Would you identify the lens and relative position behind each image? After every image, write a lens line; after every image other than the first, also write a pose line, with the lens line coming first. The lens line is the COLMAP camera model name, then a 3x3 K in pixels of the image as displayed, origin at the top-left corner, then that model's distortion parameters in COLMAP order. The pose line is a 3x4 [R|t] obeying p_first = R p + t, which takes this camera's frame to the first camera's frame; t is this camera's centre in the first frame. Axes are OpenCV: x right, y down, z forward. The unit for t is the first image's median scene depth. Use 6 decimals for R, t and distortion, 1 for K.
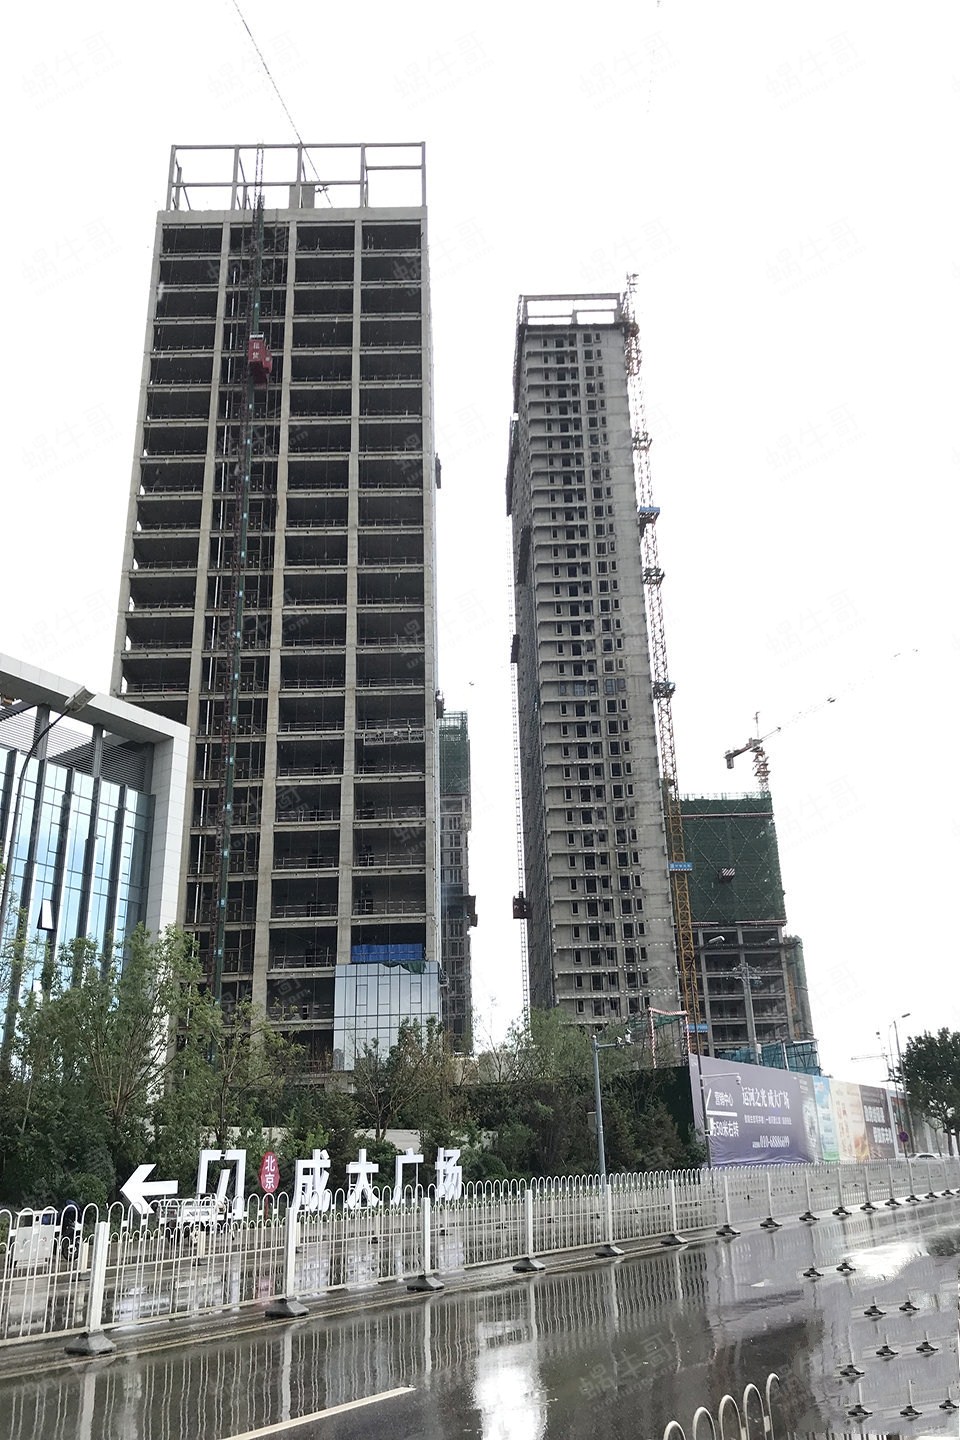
lens RADIAL K [[1113.2, 0, 477.0], [0, 1113.2, 734.6], [0, 0, 1]] dist [0.033613, -0.021427]
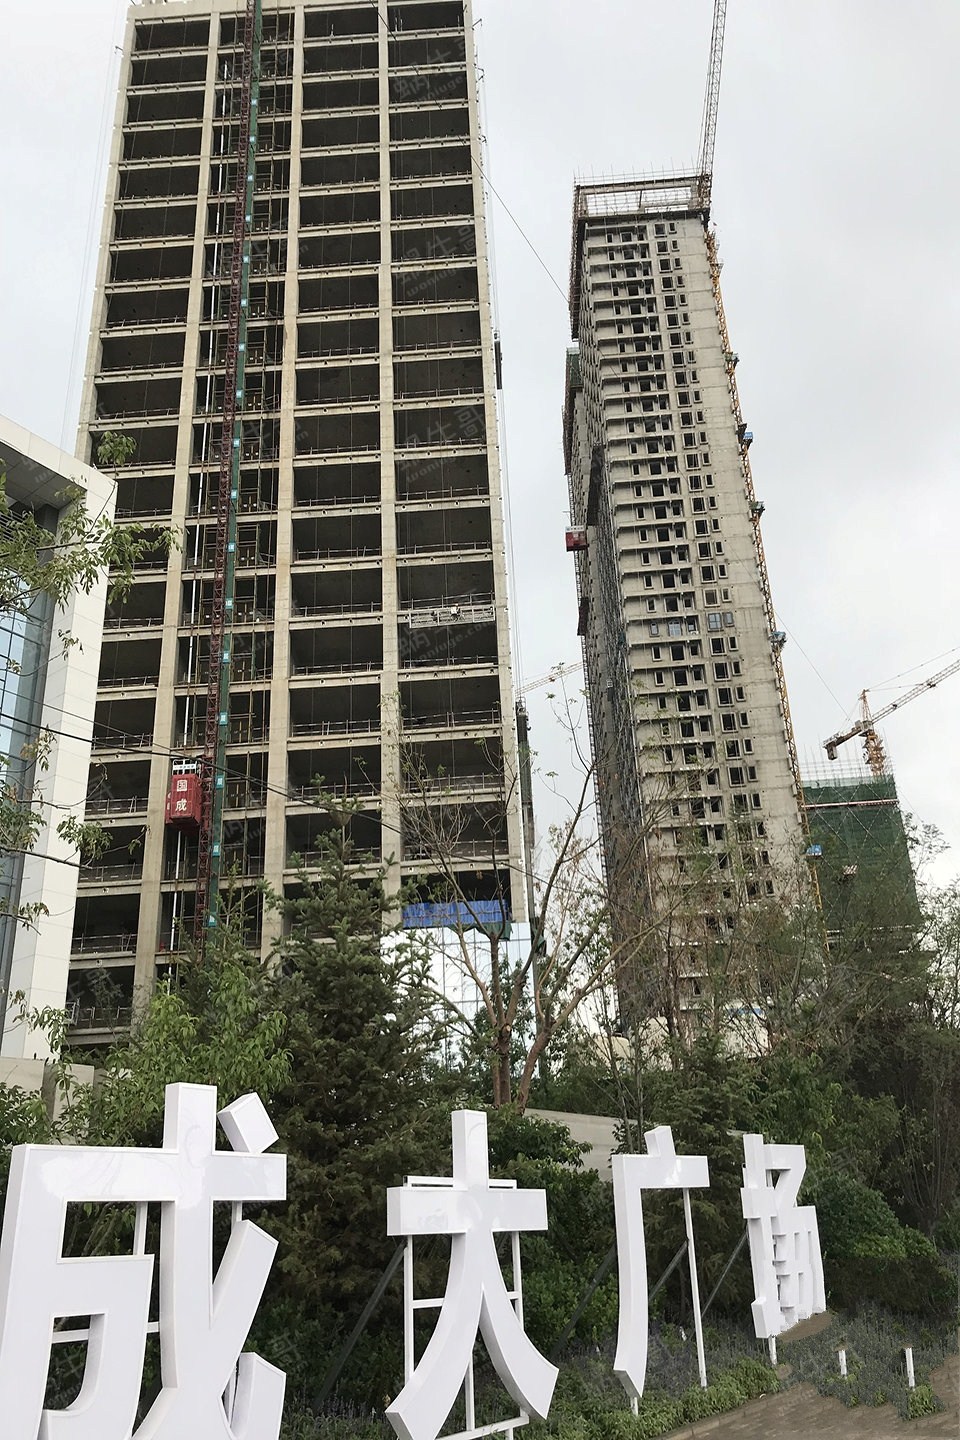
lens RADIAL K [[1113.2, 0, 496.7], [0, 1113.2, 737.6], [0, 0, 1]] dist [0.033613, -0.021427]
pose [[0.999109, -0.036140, -0.021799, -0.028784], [0.034911, 0.997912, -0.054331, 0.100410], [0.023717, 0.053522, 0.998285, 0.254343]]
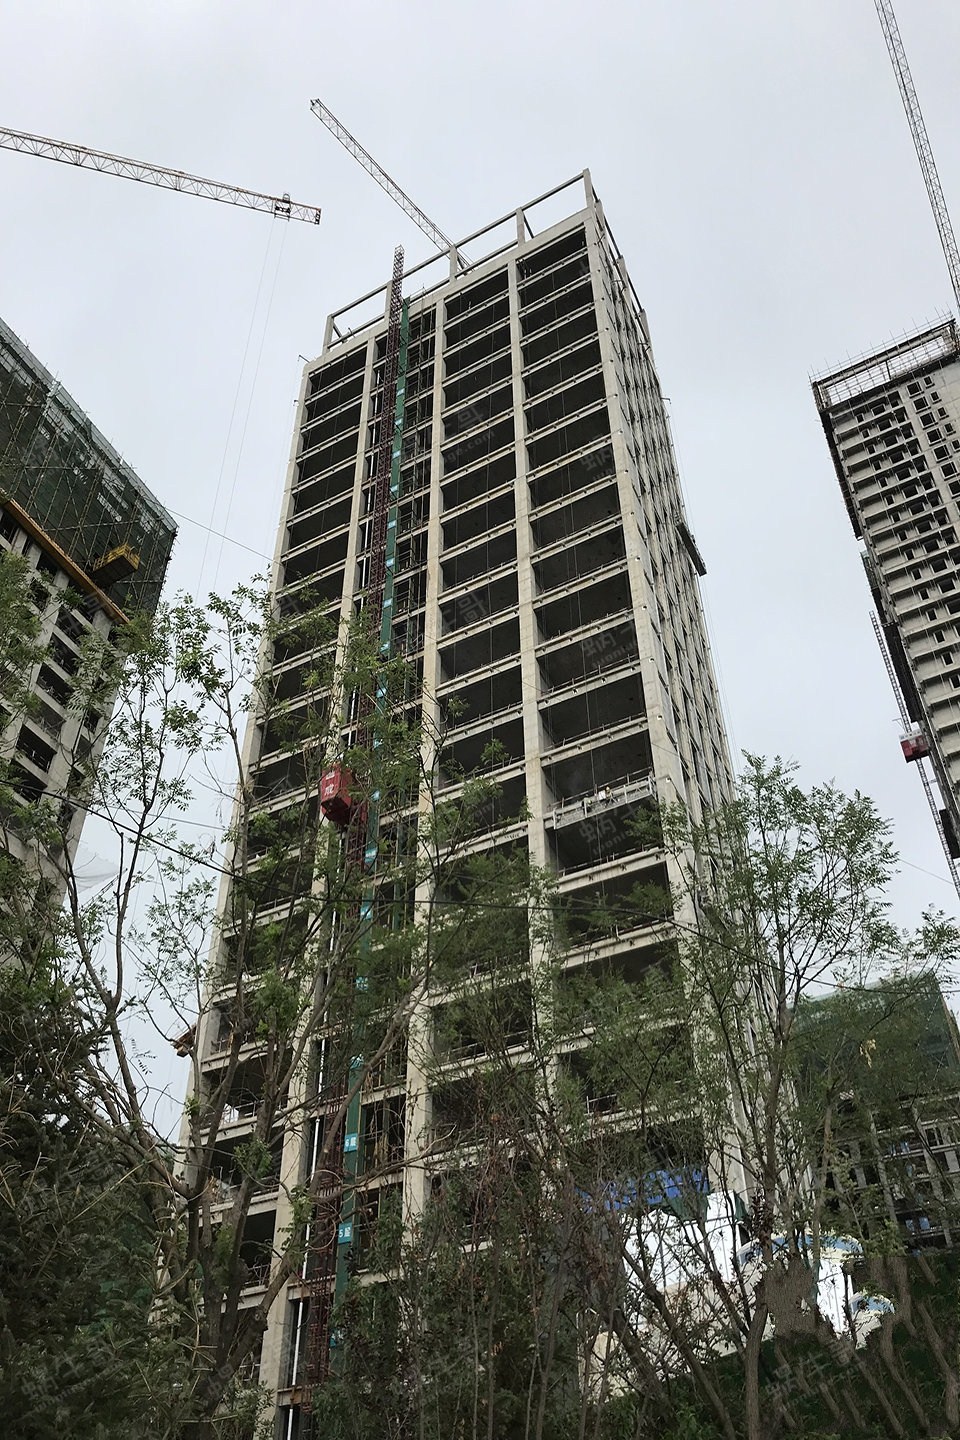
lens RADIAL K [[1113.2, 0, 481.1], [0, 1113.2, 801.7], [0, 0, 1]] dist [0.033613, -0.021427]
pose [[0.886394, -0.273103, -0.373791, 0.067625], [0.155957, 0.936412, -0.314341, 0.141364], [0.435870, 0.220335, 0.872622, 0.401310]]
